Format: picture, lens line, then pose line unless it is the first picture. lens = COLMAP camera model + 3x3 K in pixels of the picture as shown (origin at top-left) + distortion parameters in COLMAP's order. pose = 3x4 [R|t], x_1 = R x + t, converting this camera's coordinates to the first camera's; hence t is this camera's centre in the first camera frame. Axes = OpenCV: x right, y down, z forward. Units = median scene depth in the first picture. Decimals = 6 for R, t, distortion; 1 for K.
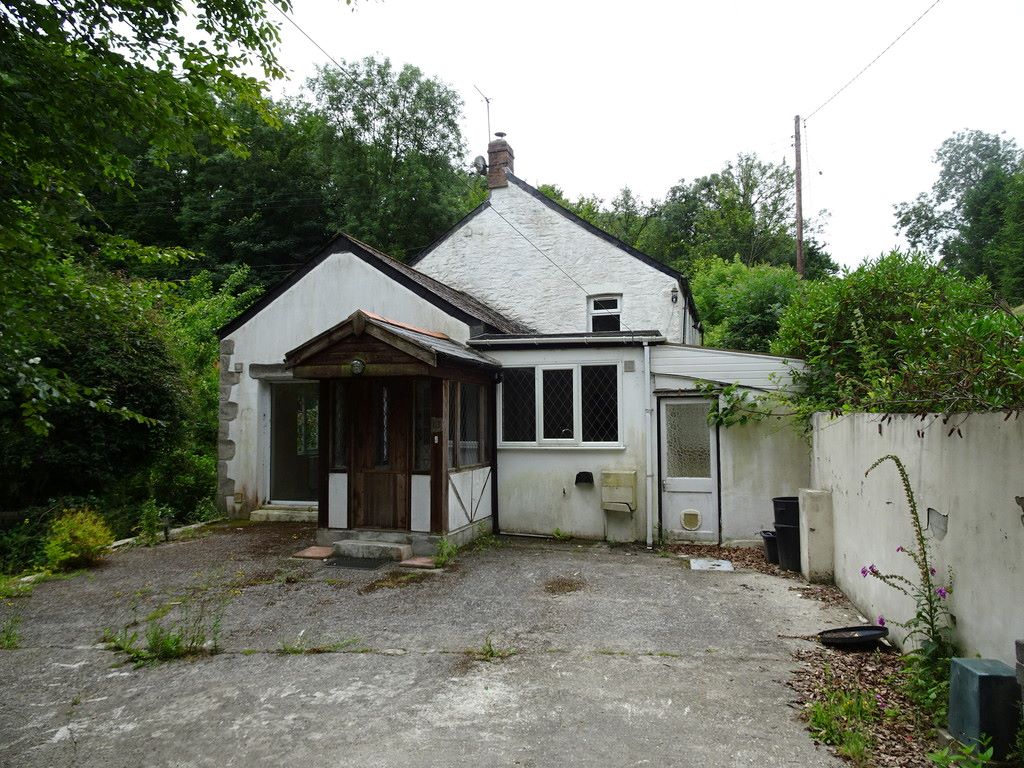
lens RADIAL K [[722.6, 0, 512.3], [0, 722.6, 384.3], [0, 0, 1]] dist [0.003127, 0.000054]
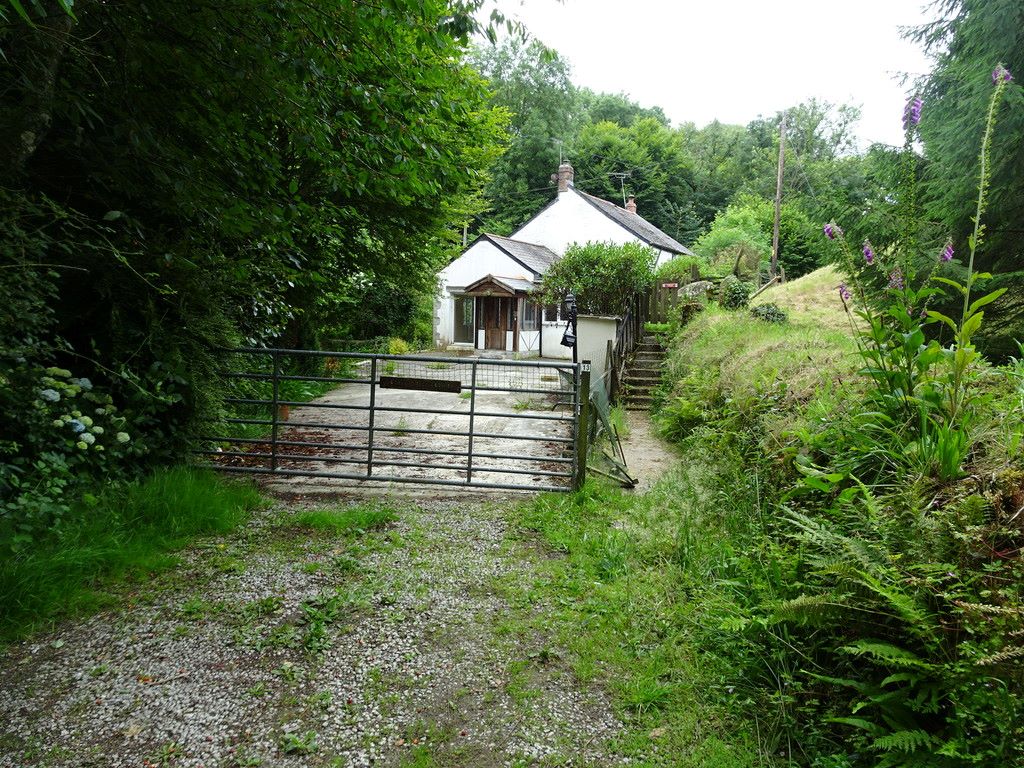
lens RADIAL K [[722.6, 0, 511.9], [0, 722.6, 383.7], [0, 0, 1]] dist [0.003127, 0.000054]
pose [[0.982094, 0.051099, -0.181331, 0.375336], [-0.022341, 0.987310, 0.157225, -0.109619], [0.187064, -0.150359, 0.970772, -1.652352]]
